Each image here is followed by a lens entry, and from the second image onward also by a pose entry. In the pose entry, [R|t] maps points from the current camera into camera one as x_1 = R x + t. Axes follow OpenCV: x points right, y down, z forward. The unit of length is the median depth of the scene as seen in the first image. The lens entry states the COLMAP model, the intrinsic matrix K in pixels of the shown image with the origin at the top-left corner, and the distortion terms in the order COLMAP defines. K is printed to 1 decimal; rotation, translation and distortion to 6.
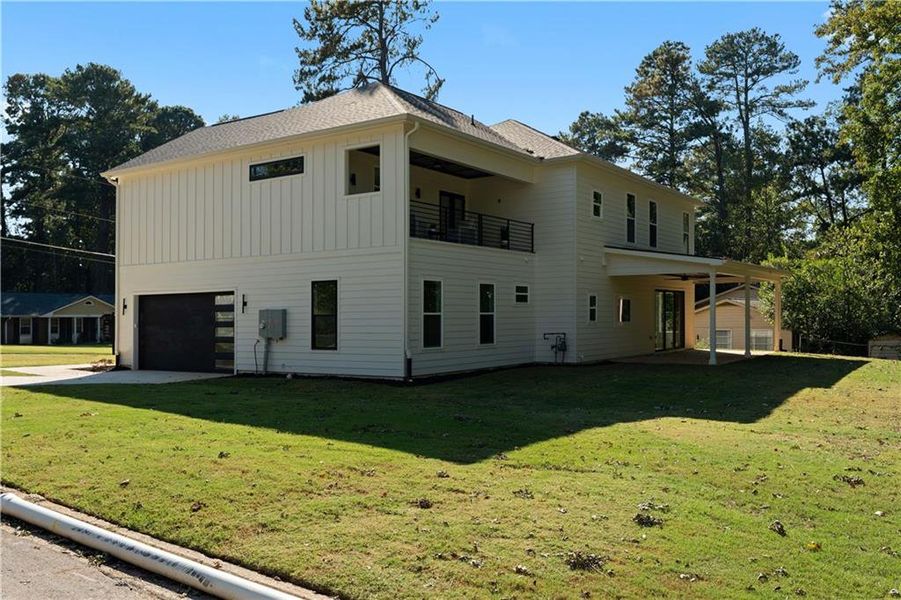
lens RADIAL K [[791.4, 0, 450.5], [0, 791.4, 300.0], [0, 0, 1]] dist [-0.007949, -0.002201]
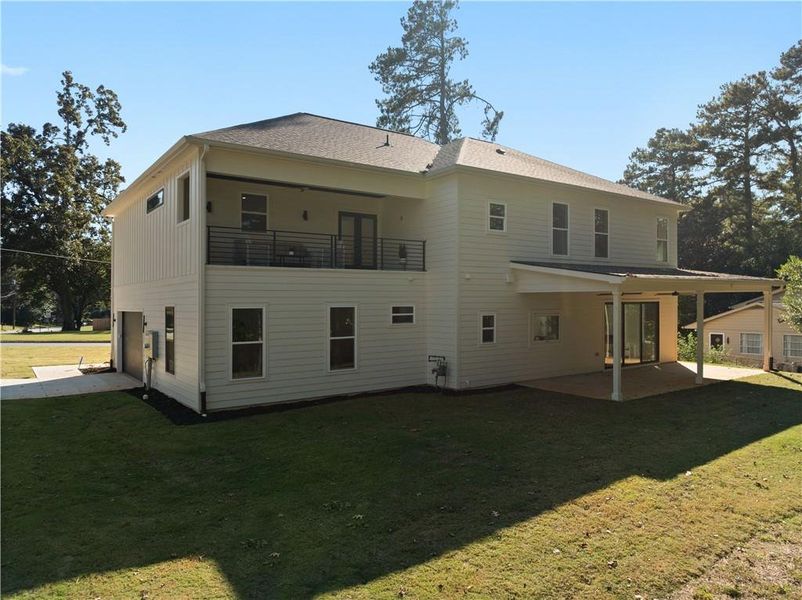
lens RADIAL K [[561.1, 0, 401.0], [0, 561.1, 300.0], [0, 0, 1]] dist [-0.002587, -0.006850]
pose [[0.936311, 0.000546, -0.351172, 0.310560], [0.007419, 0.999745, 0.021336, -0.037854], [0.351094, -0.022583, 0.936068, 0.339876]]
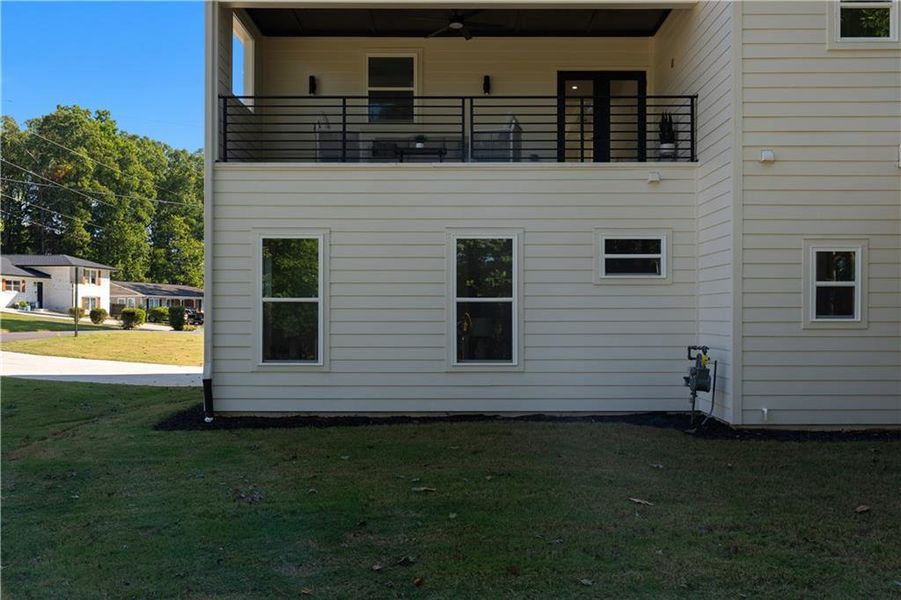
lens RADIAL K [[791.4, 0, 450.5], [0, 791.4, 300.0], [0, 0, 1]] dist [-0.007949, -0.002201]
pose [[0.548879, -0.004719, -0.835889, 0.386193], [0.014198, 0.999892, 0.003679, 0.013454], [0.835781, -0.013887, 0.548887, 0.631020]]
